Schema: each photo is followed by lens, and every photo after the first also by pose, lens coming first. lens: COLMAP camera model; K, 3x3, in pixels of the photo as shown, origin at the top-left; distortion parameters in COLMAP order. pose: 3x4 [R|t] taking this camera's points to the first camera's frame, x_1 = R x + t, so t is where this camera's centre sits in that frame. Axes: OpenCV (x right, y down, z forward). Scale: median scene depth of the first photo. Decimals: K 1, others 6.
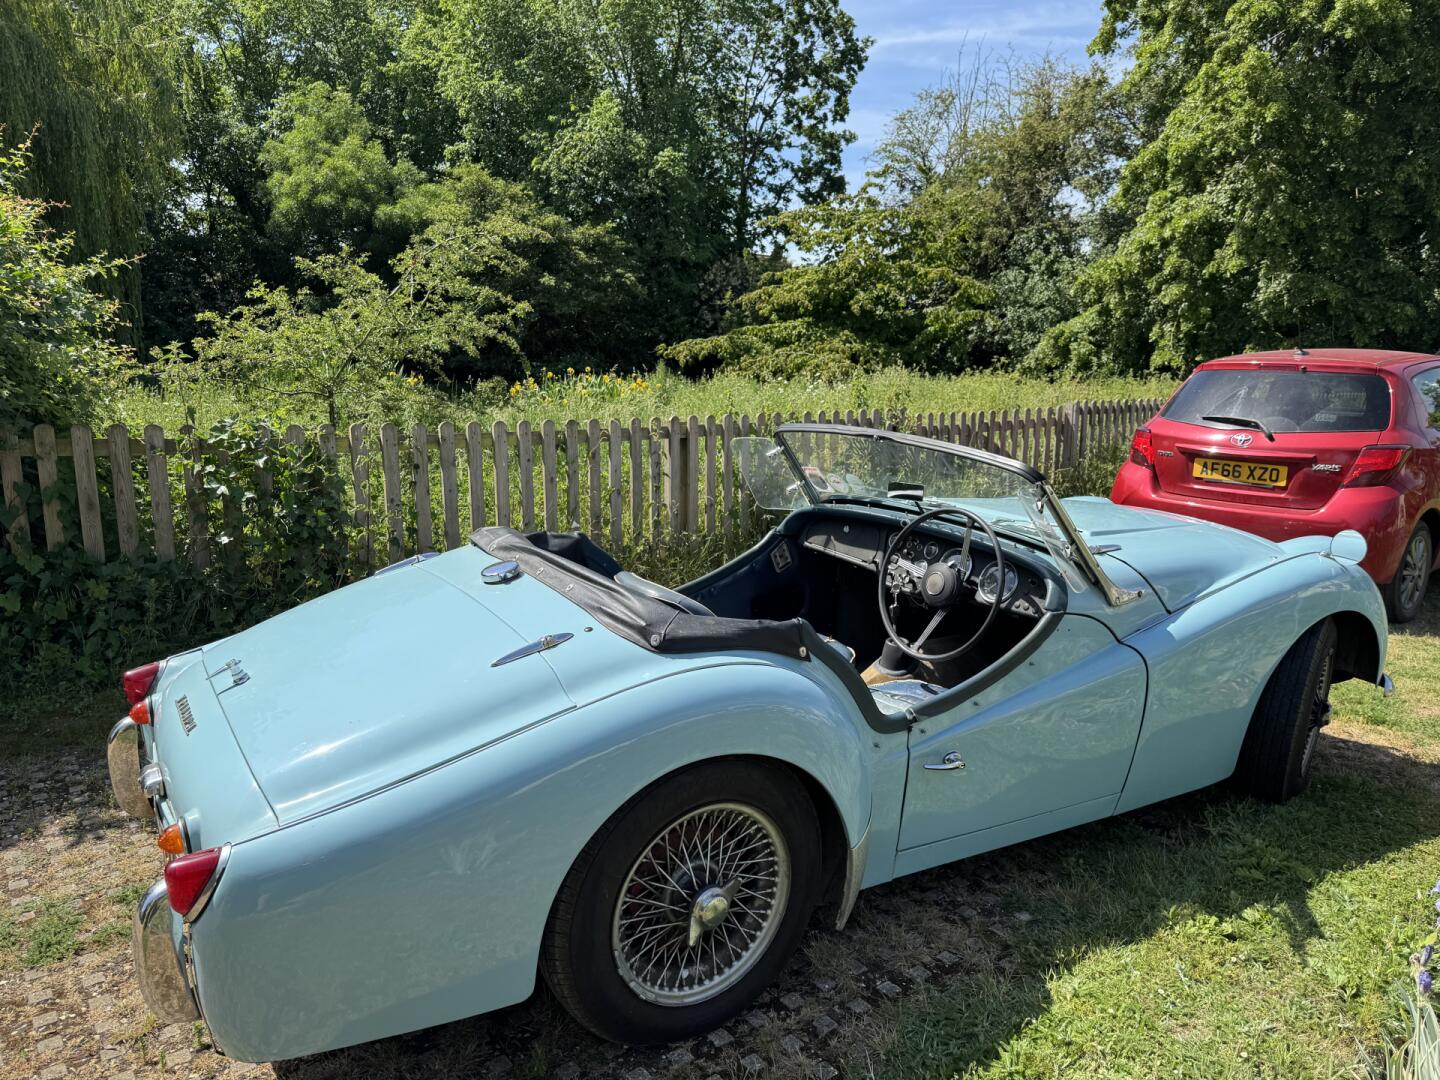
lens RADIAL K [[991.2, 0, 720.0], [0, 991.2, 540.0], [0, 0, 1]] dist [0.101876, -0.145710]
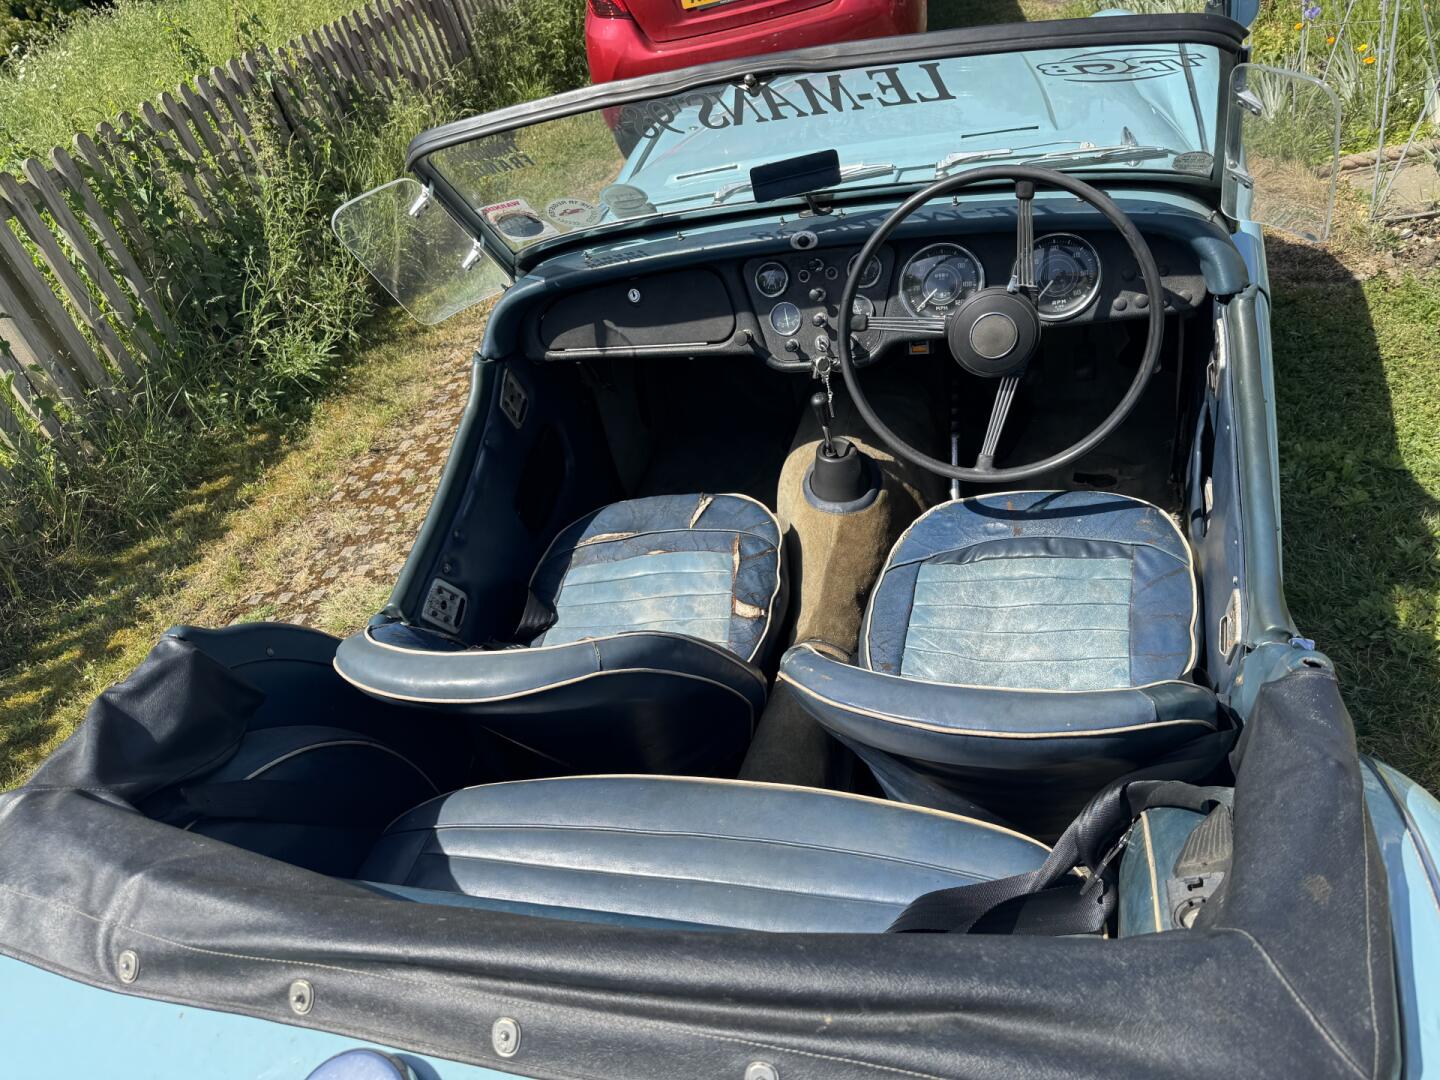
lens RADIAL K [[991.2, 0, 720.0], [0, 991.2, 540.0], [0, 0, 1]] dist [0.101876, -0.145710]
pose [[0.727092, -0.548324, 0.413133, -0.116254], [0.363611, 0.817992, 0.445731, -0.117203], [-0.582344, -0.173868, 0.794132, 0.535199]]
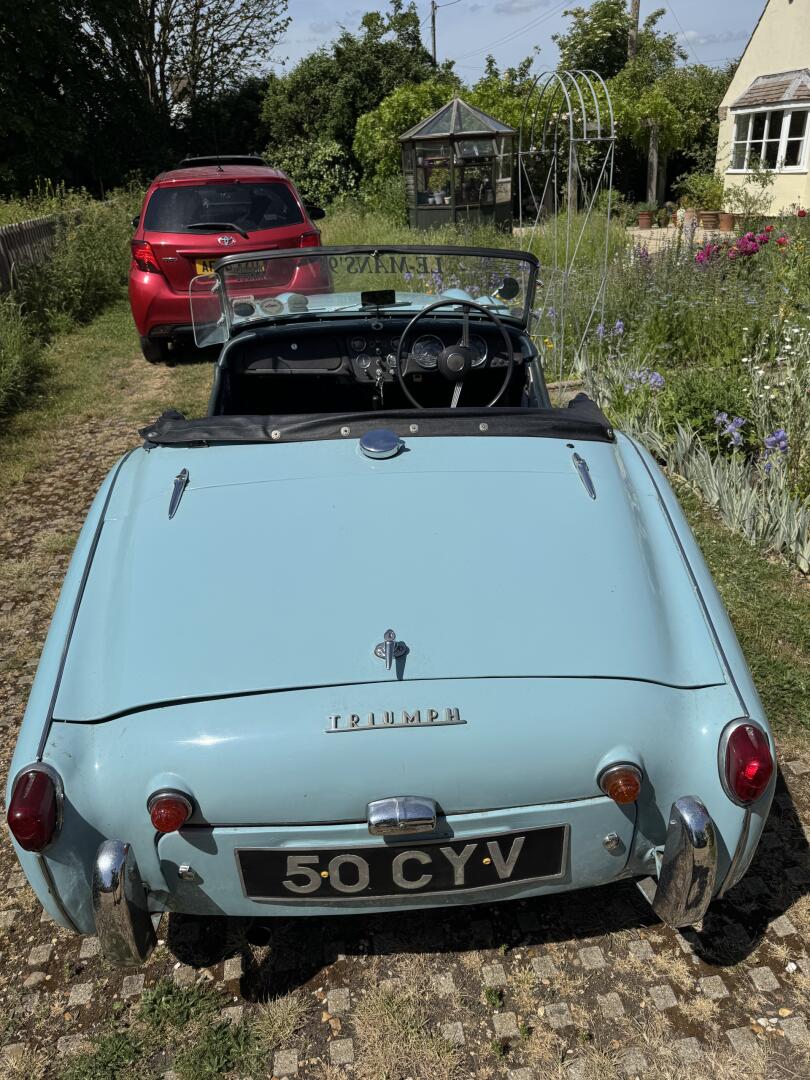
lens RADIAL K [[743.4, 0, 405.0], [0, 743.4, 540.0], [0, 0, 1]] dist [0.101876, -0.145710]
pose [[0.504111, -0.417718, 0.755900, -0.533731], [0.207563, 0.908195, 0.363453, -0.092950], [-0.838326, -0.026324, 0.544534, 0.412375]]
